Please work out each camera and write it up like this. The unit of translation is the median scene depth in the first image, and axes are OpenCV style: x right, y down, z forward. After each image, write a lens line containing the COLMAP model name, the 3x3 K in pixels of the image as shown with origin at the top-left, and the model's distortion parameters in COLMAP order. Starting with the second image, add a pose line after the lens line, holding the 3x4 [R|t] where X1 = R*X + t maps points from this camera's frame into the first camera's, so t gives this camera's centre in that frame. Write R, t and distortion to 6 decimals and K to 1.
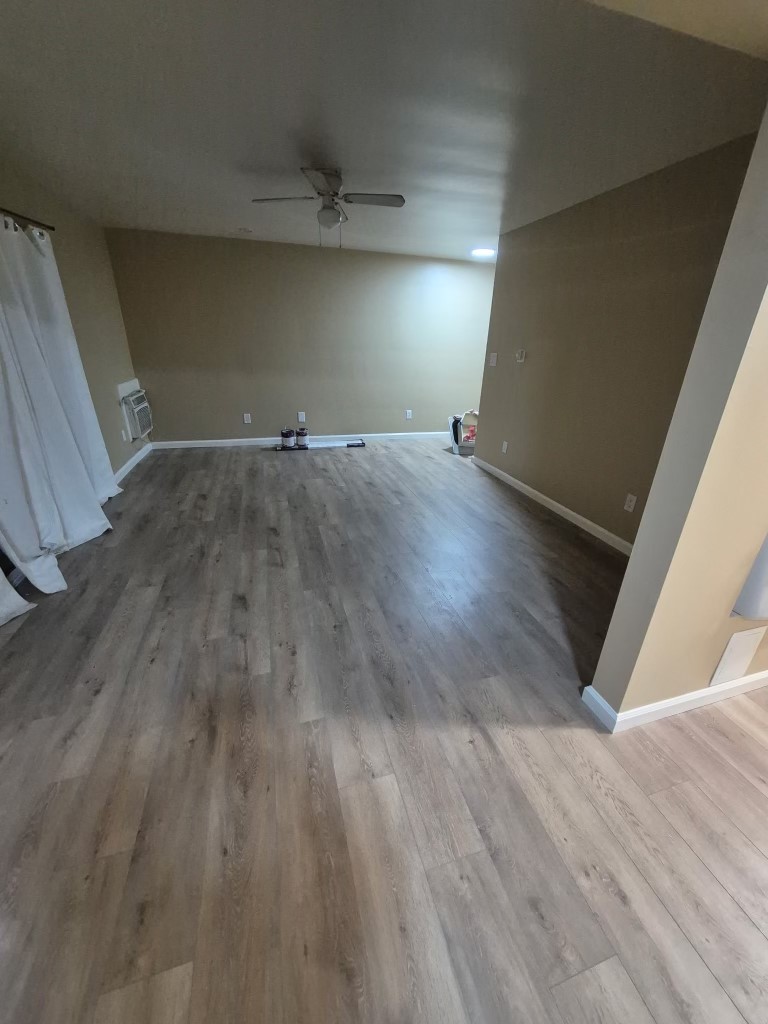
lens RADIAL K [[396.6, 0, 391.8], [0, 396.6, 513.8], [0, 0, 1]] dist [-0.003954, -0.000142]
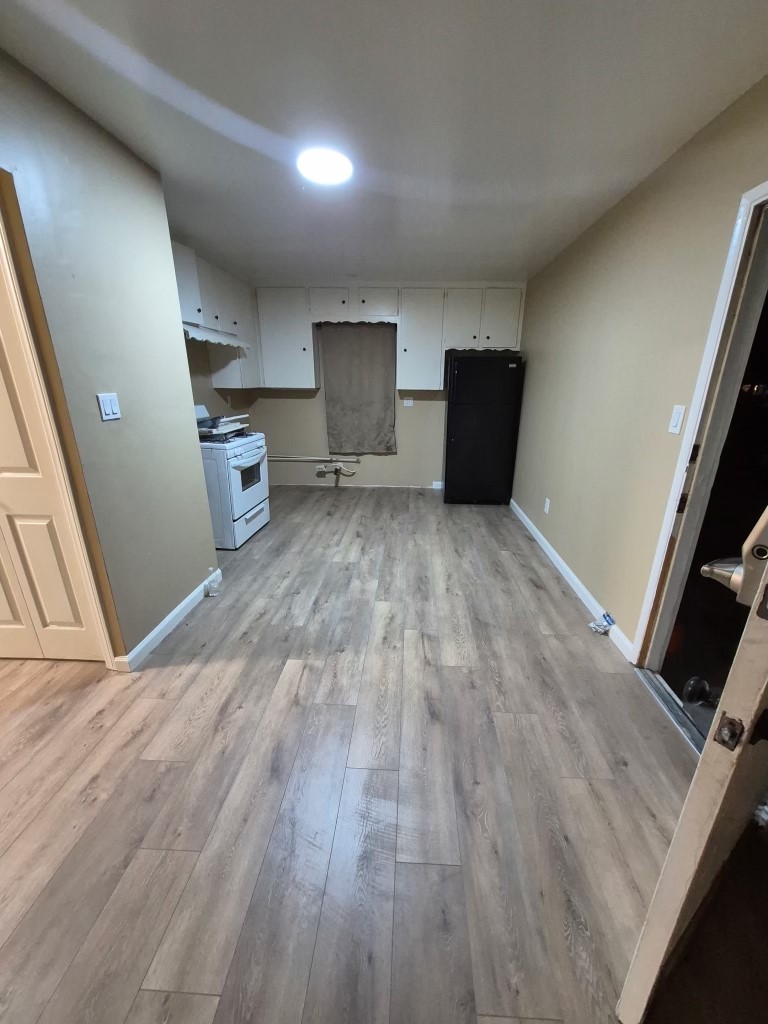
lens RADIAL K [[396.6, 0, 392.0], [0, 396.6, 513.0], [0, 0, 1]] dist [-0.003954, -0.000142]
pose [[-0.939575, -0.147473, 0.308951, -0.670720], [0.101101, 0.742680, 0.661971, -0.494092], [-0.327075, 0.653206, -0.682894, 1.065790]]
